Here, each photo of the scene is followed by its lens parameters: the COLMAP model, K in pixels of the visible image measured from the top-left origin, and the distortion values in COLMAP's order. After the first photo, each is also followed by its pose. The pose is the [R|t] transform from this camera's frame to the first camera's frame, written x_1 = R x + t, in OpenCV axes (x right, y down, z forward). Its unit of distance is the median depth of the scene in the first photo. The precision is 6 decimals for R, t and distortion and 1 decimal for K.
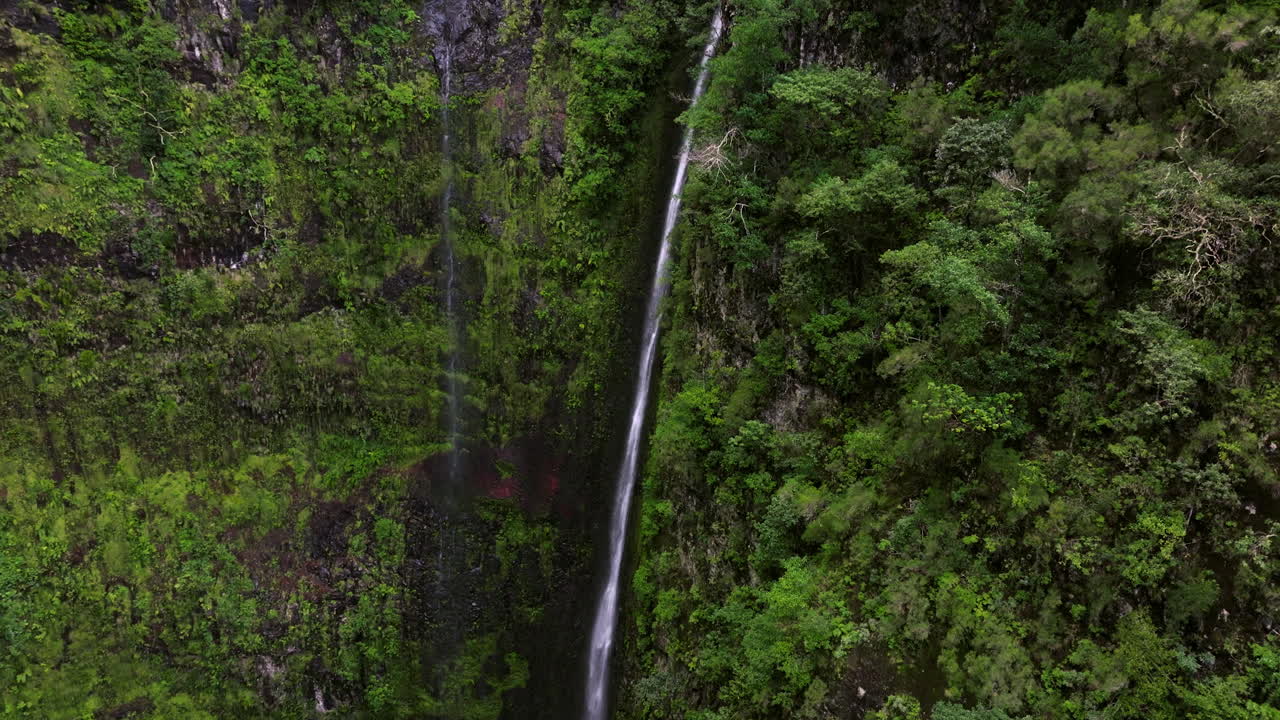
lens RADIAL K [[918.3, 0, 640.0], [0, 918.3, 360.0], [0, 0, 1]] dist [-0.001092, 0.033575]
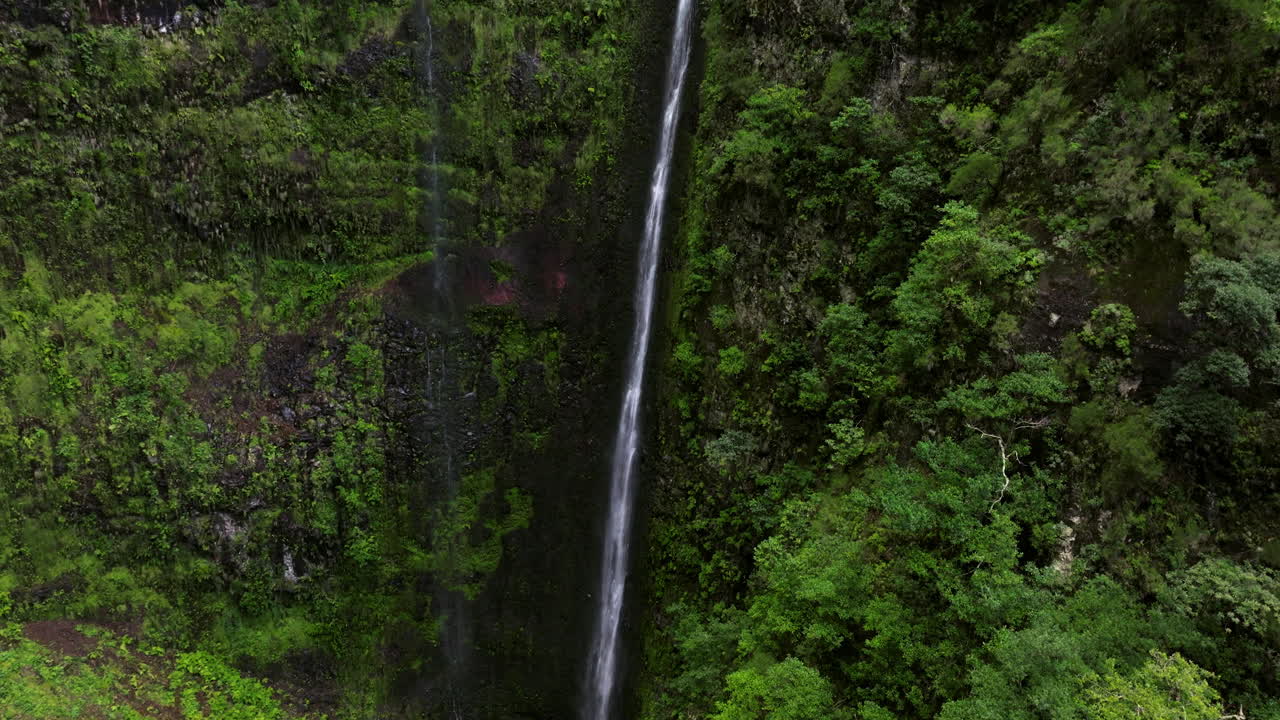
lens RADIAL K [[918.3, 0, 640.0], [0, 918.3, 360.0], [0, 0, 1]] dist [-0.001092, 0.033575]
pose [[0.981941, -0.063860, 0.178086, -0.179997], [0.063436, 0.997953, 0.008078, 0.206882], [-0.178238, 0.003365, 0.983982, 0.103915]]
